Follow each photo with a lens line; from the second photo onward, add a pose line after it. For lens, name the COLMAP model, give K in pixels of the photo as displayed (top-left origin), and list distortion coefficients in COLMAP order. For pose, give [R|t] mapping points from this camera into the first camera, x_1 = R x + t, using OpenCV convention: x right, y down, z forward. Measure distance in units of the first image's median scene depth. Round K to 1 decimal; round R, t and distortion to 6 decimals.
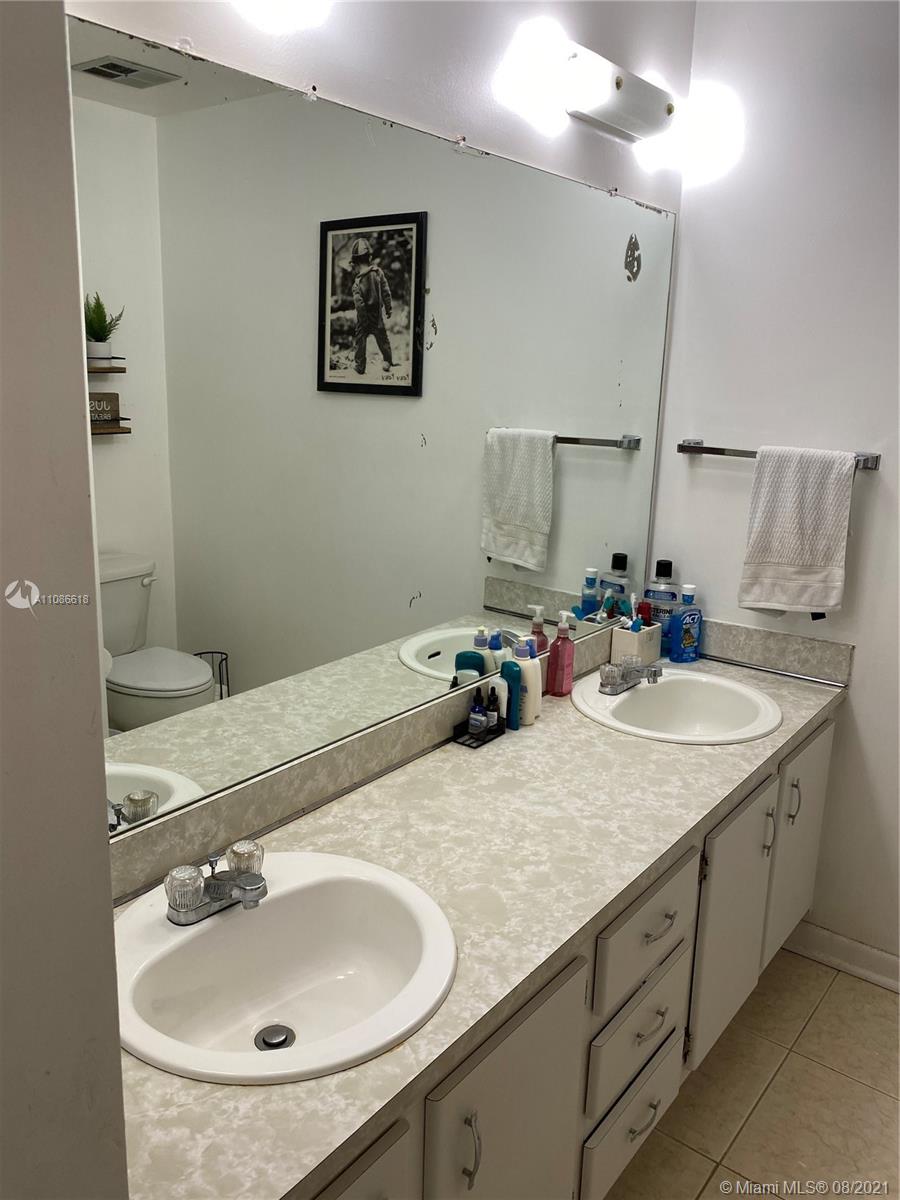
lens RADIAL K [[925.7, 0, 445.5], [0, 925.7, 545.8], [0, 0, 1]] dist [0.120467, -0.178834]
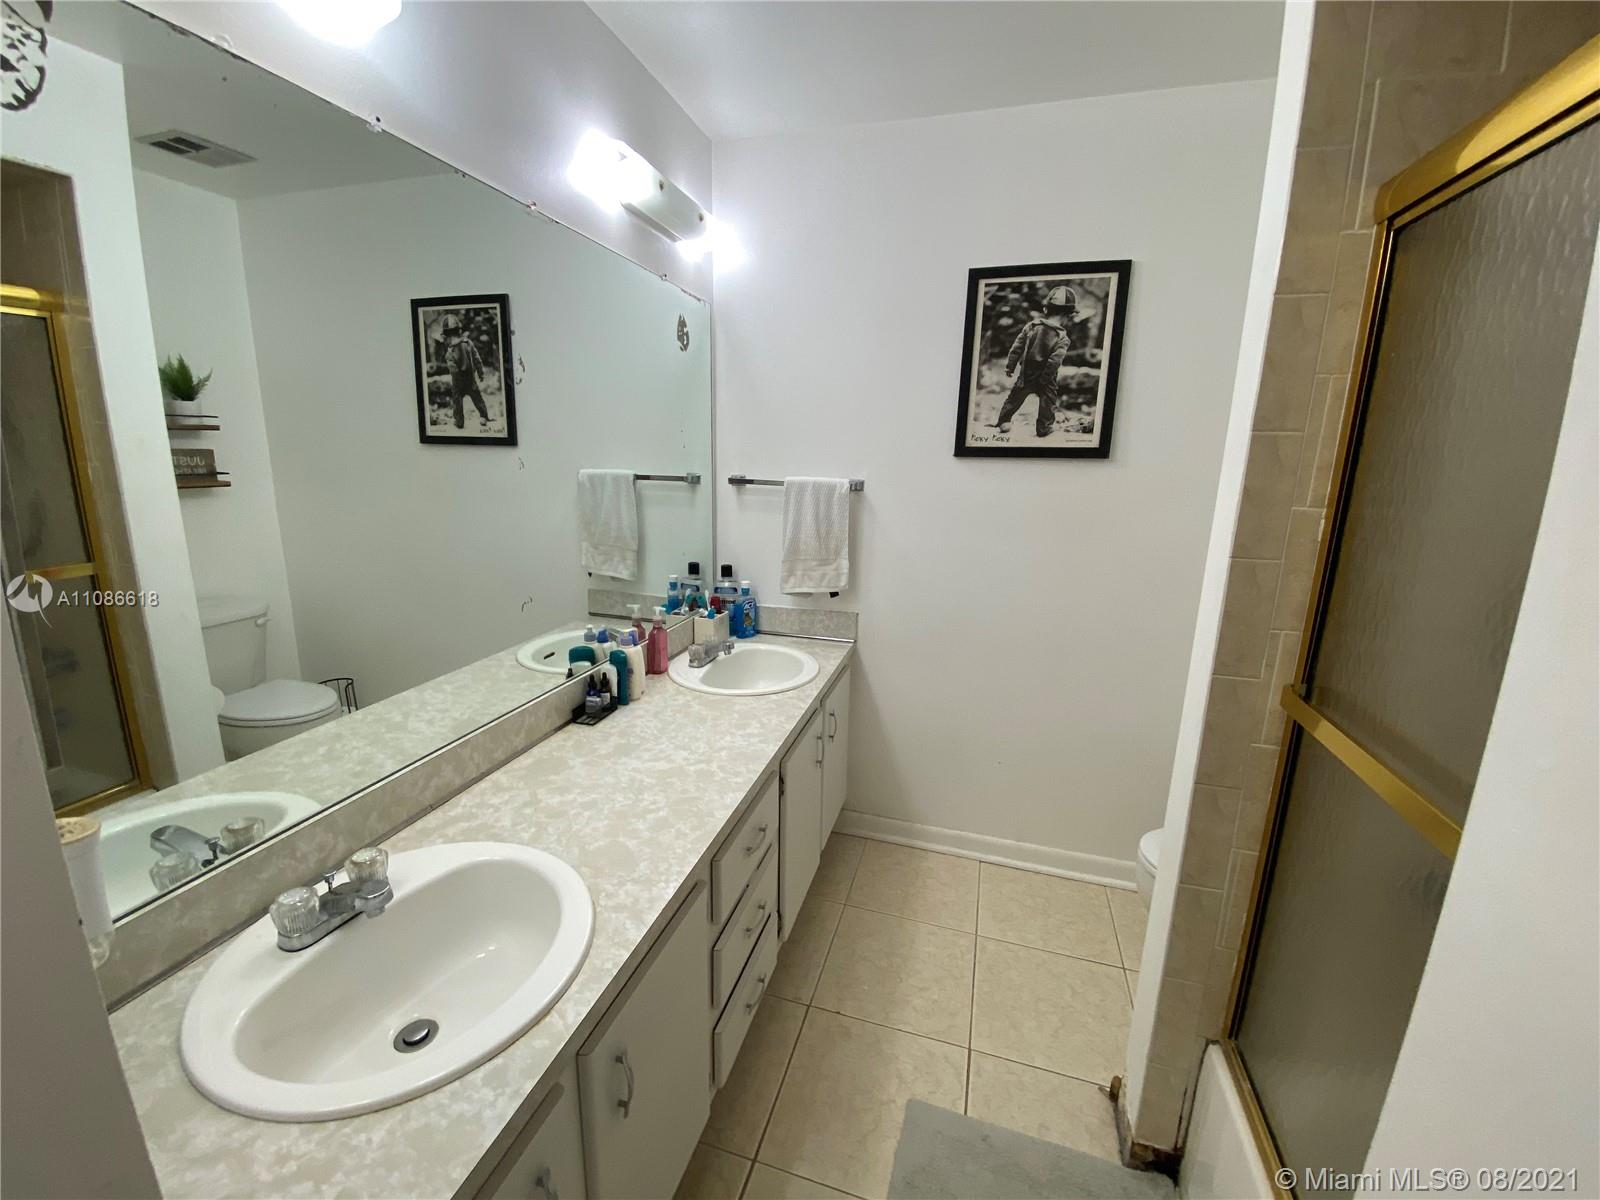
lens RADIAL K [[650.2, 0, 790.3], [0, 650.2, 590.6], [0, 0, 1]] dist [0.041145, -0.033783]
pose [[0.935751, -0.083845, 0.342550, -0.003164], [0.073740, 0.996374, 0.042444, 0.025691], [-0.344867, -0.014458, 0.938540, 0.114910]]
